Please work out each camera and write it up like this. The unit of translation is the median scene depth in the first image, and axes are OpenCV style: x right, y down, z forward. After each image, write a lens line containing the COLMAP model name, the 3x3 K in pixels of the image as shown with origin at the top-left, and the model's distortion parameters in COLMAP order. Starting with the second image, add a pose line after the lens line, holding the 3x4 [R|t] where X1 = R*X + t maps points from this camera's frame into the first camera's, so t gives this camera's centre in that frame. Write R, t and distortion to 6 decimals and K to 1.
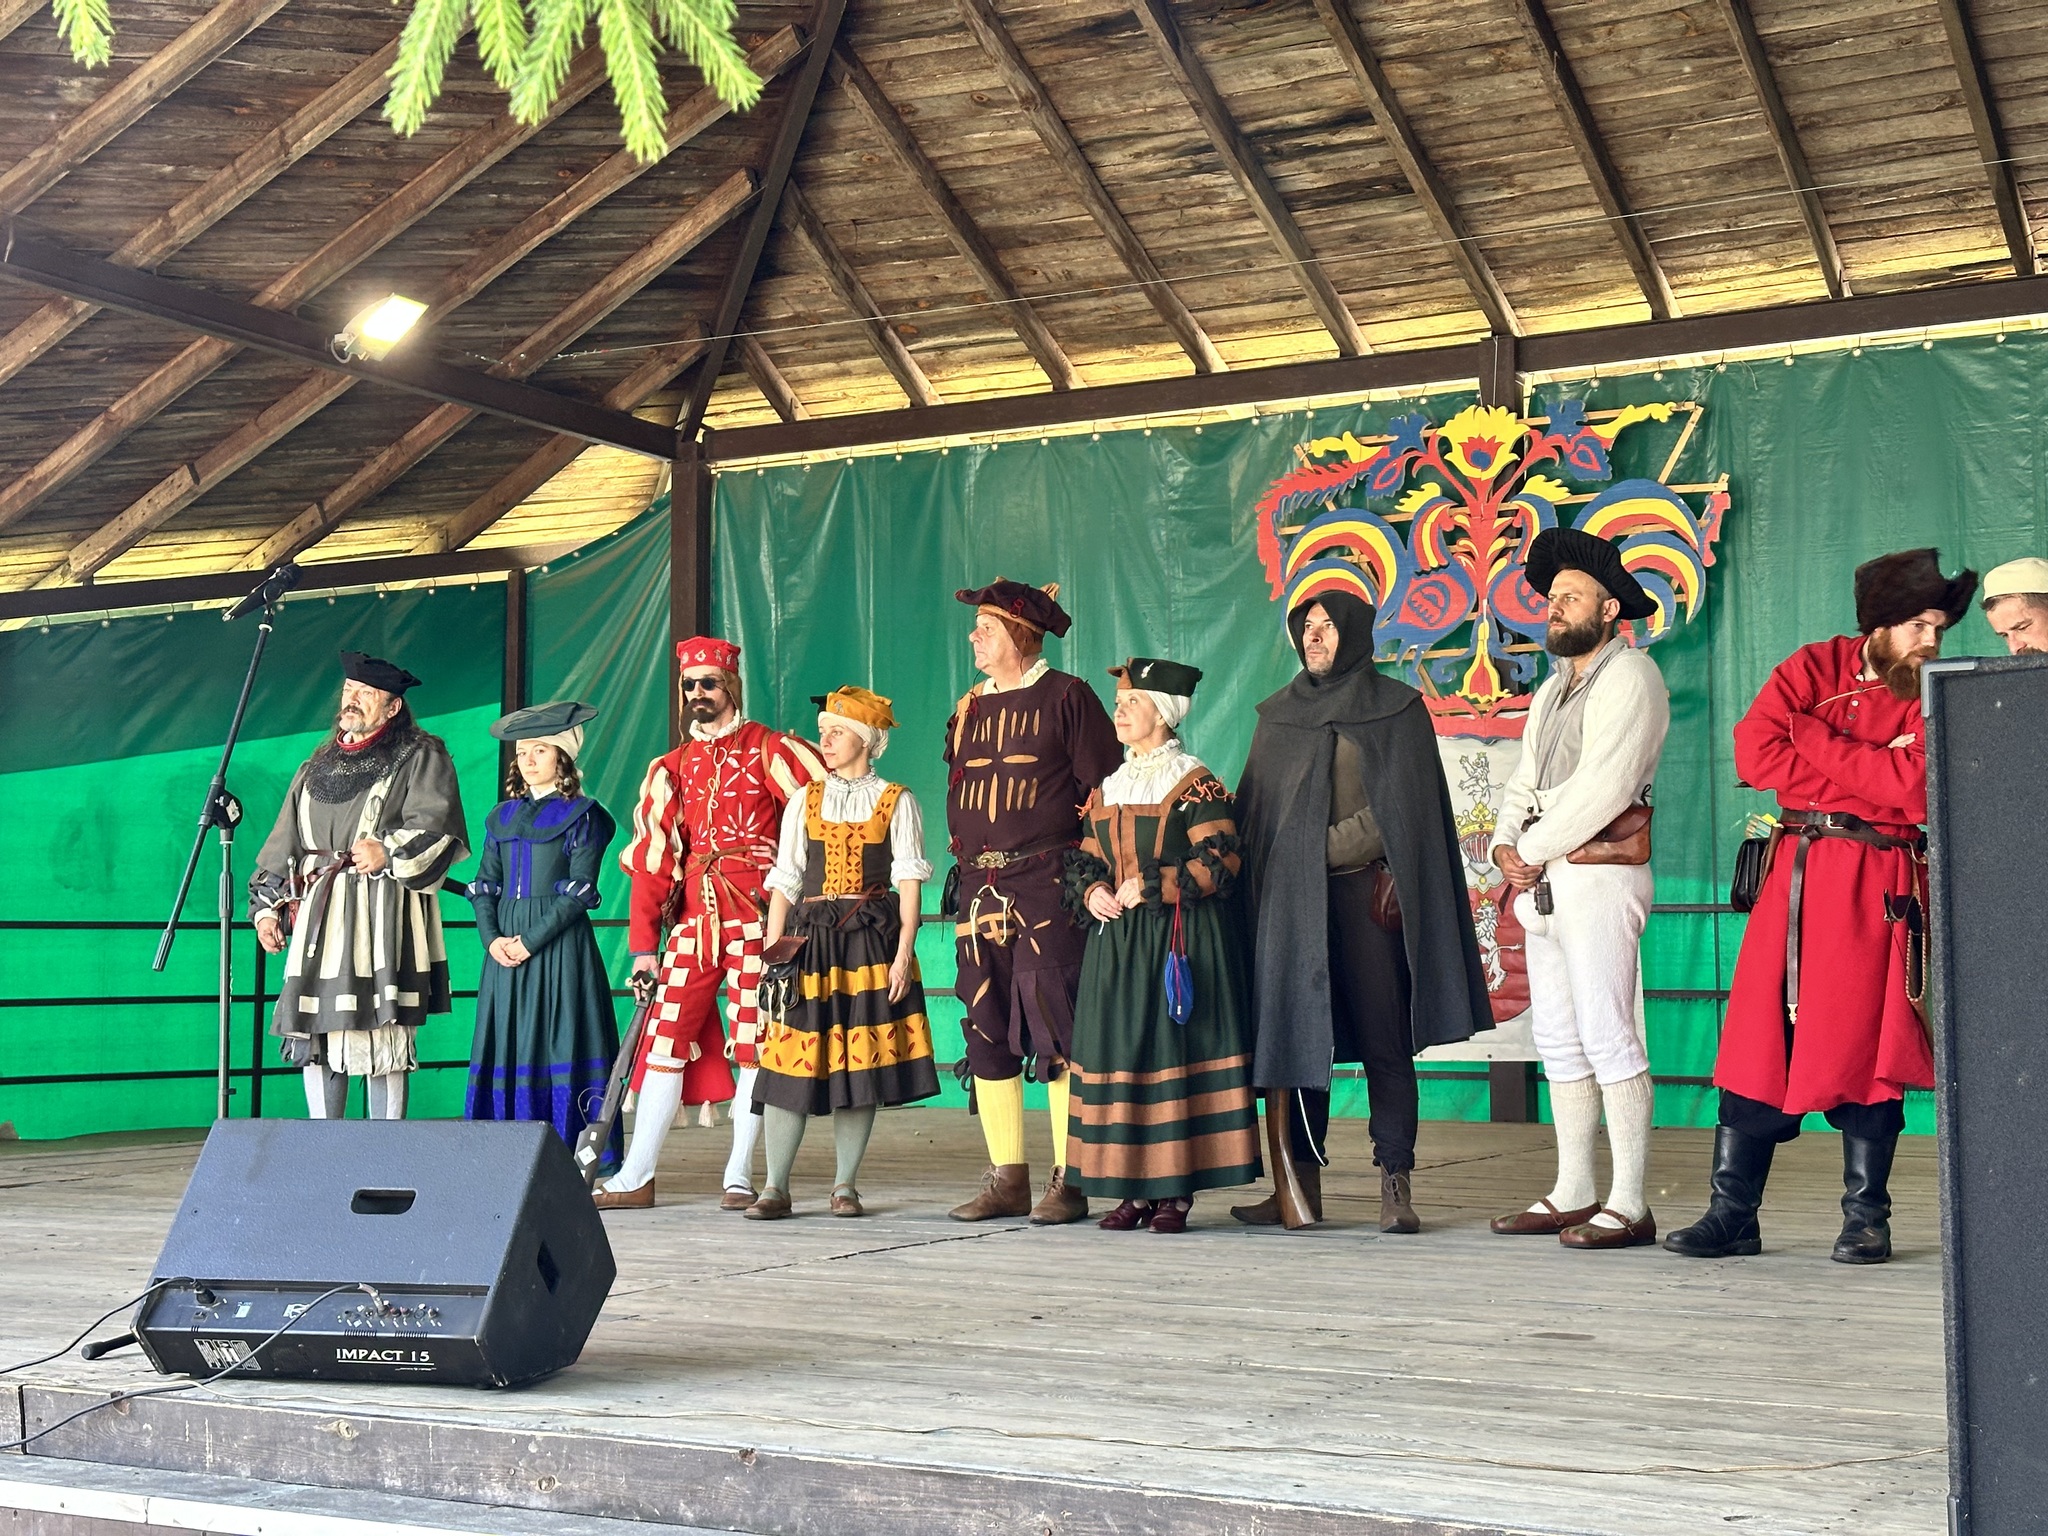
lens RADIAL K [[2885.3, 0, 1006.0], [0, 2885.3, 750.5], [0, 0, 1]] dist [0.184021, 0.000000]
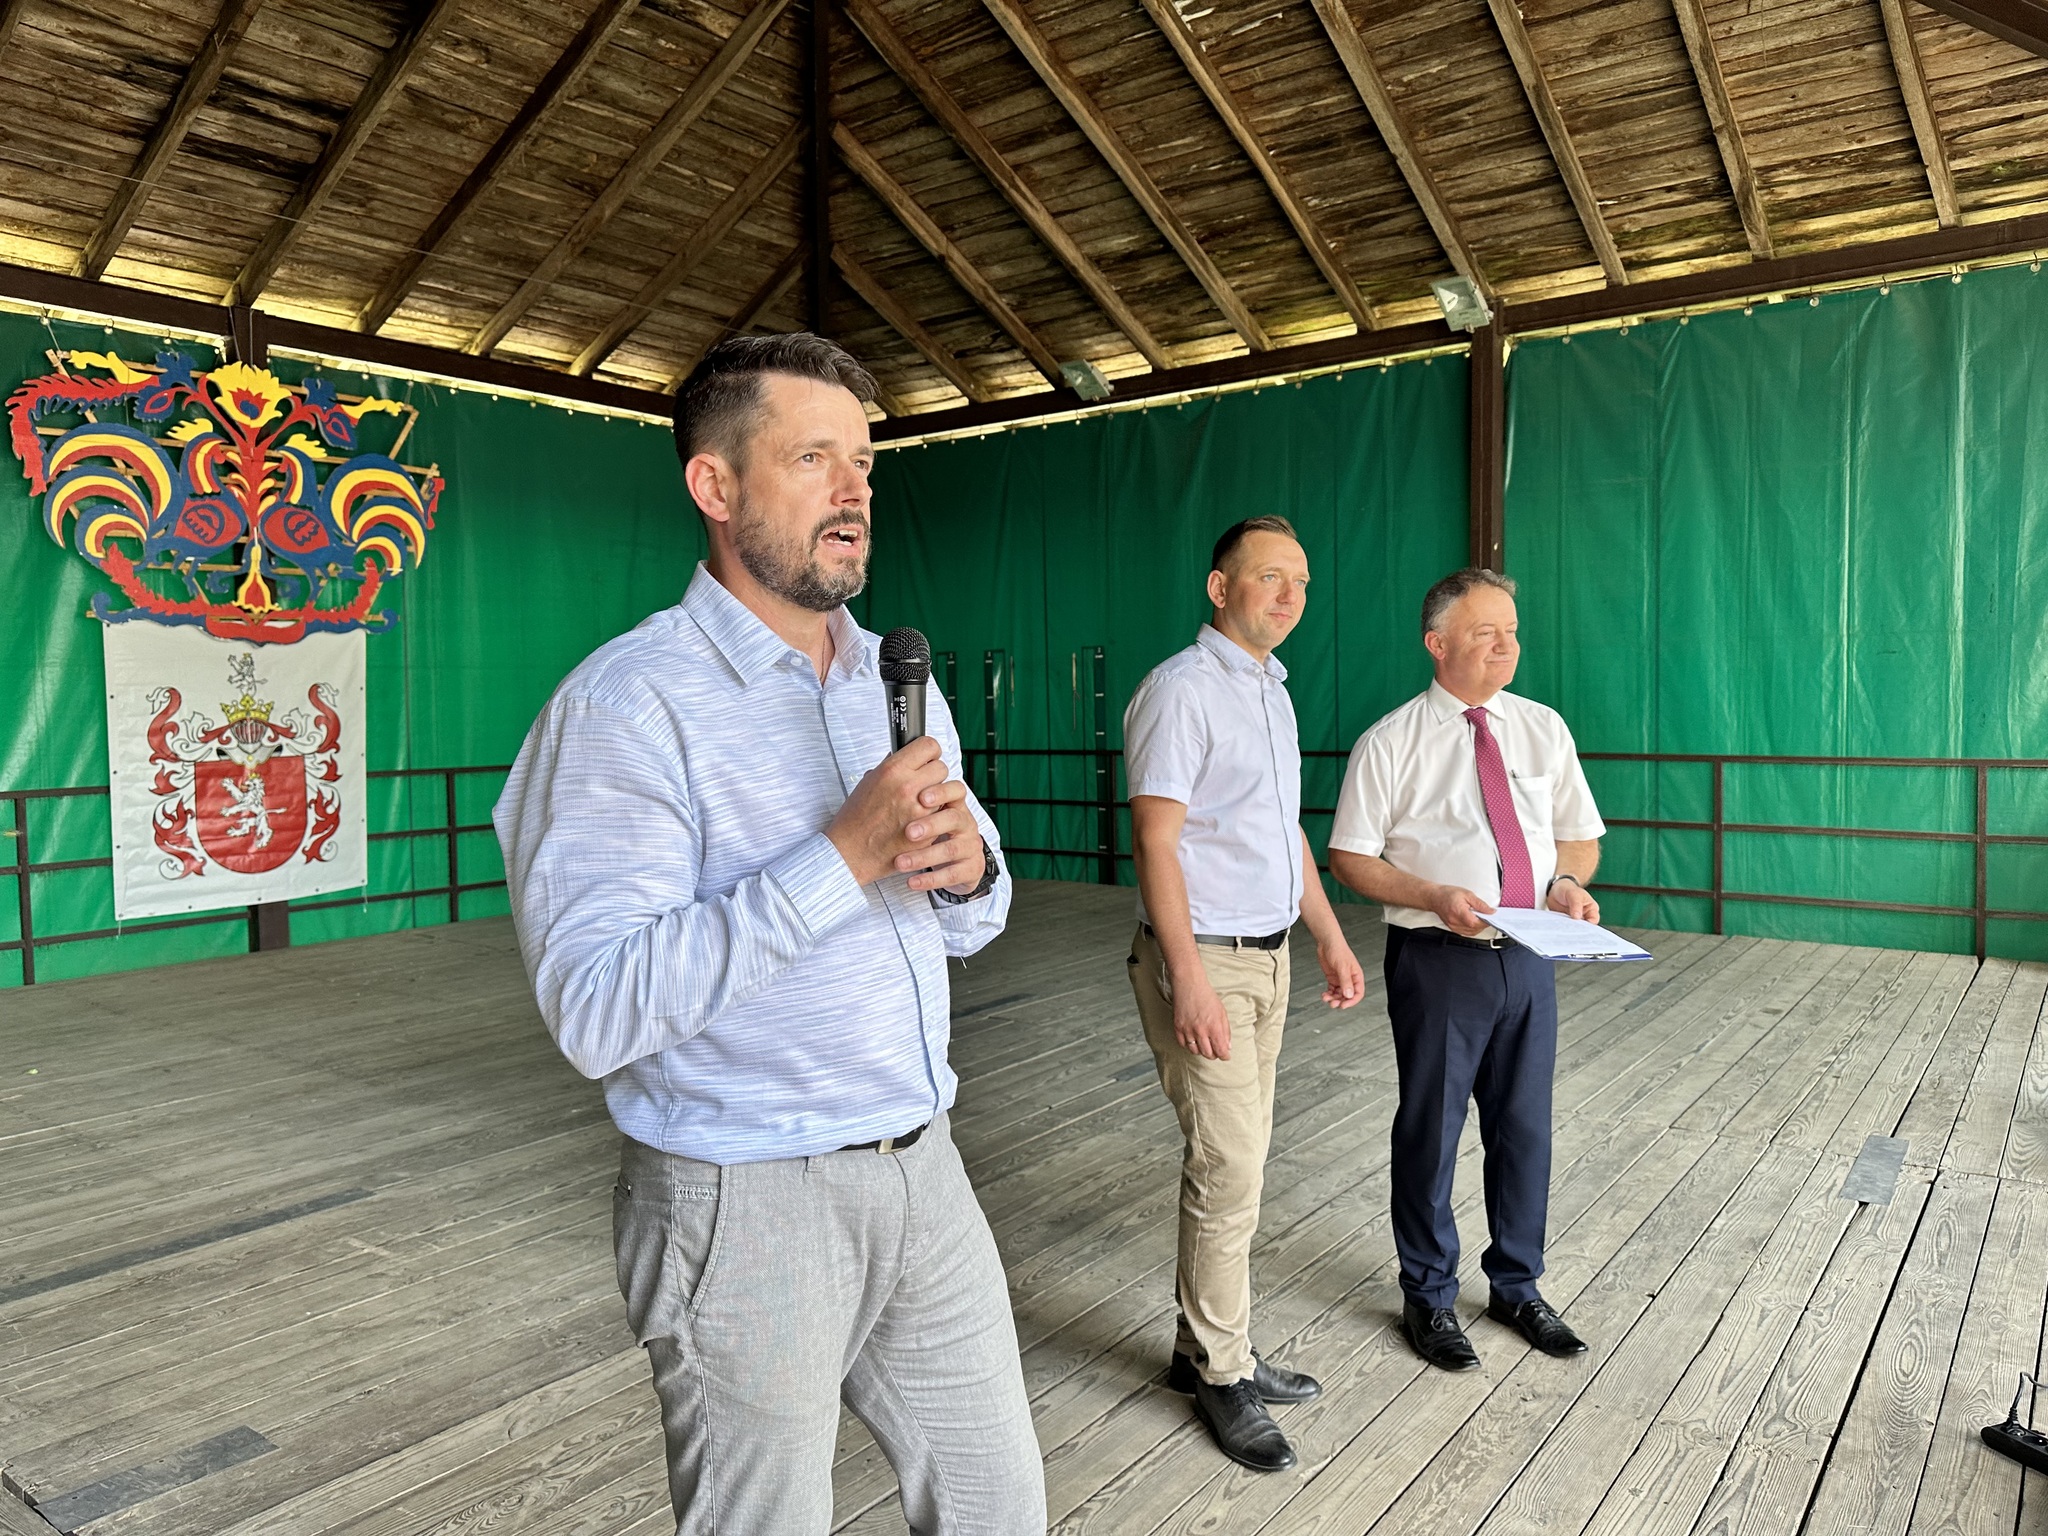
lens RADIAL K [[1452.4, 0, 1037.4], [0, 1452.4, 759.9], [0, 0, 1]] dist [0.029036, -0.031669]
pose [[0.112778, -0.050247, 0.992349, -0.409839], [-0.058578, 0.996647, 0.057122, -0.009162], [-0.991892, -0.064572, 0.109456, 0.603777]]
